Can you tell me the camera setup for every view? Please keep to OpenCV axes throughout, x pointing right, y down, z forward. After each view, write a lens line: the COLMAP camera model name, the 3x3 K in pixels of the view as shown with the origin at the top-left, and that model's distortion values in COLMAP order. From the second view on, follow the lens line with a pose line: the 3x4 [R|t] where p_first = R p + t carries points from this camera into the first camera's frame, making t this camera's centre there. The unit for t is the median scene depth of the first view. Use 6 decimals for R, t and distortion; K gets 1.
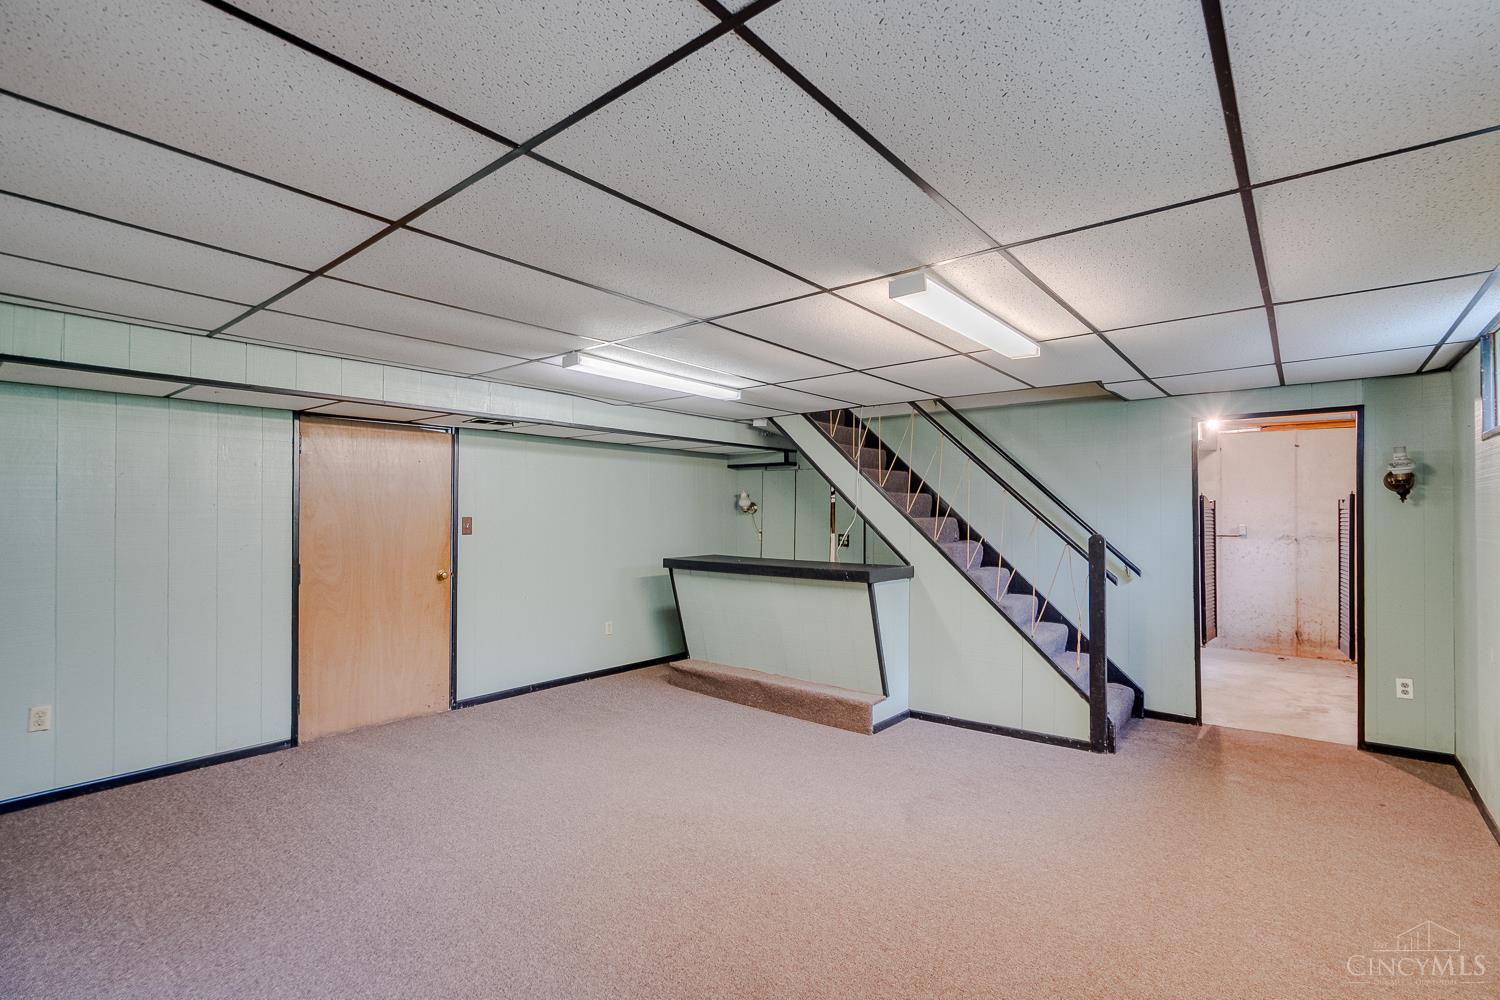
lens RADIAL K [[693.0, 0, 750.9], [0, 693.0, 509.7], [0, 0, 1]] dist [-0.000604, -0.000082]
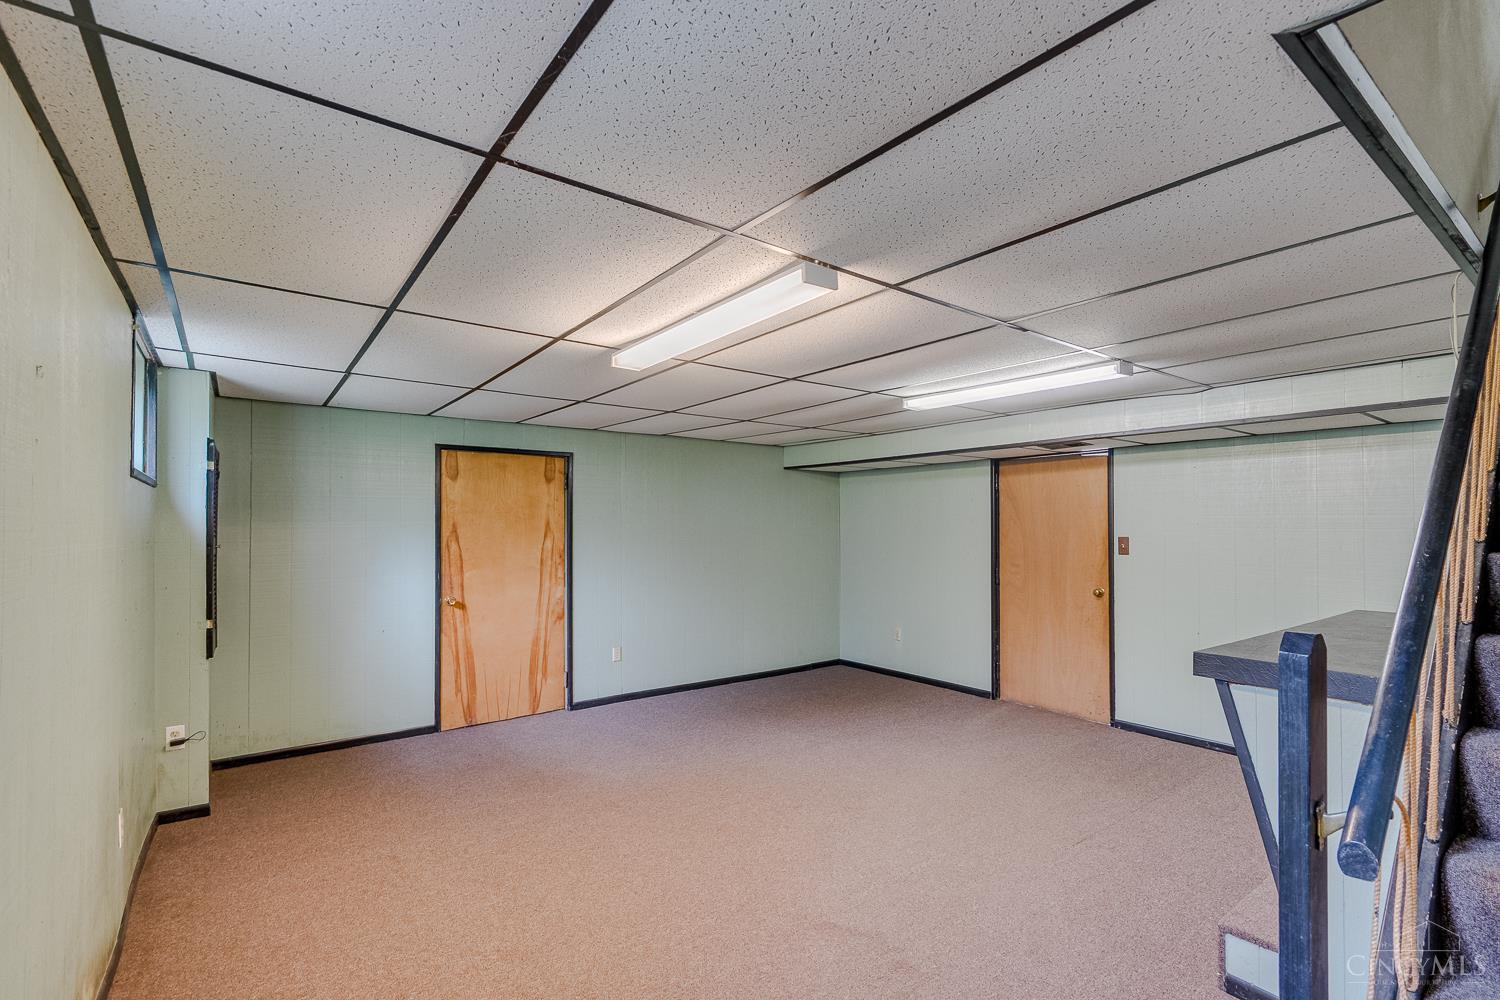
lens RADIAL K [[693.0, 0, 753.7], [0, 693.0, 497.2], [0, 0, 1]] dist [-0.000604, -0.000082]
pose [[-0.253341, -0.042961, -0.966423, 0.703232], [0.004714, 0.998947, -0.045643, -0.003685], [0.967366, -0.016119, -0.252871, 0.754714]]
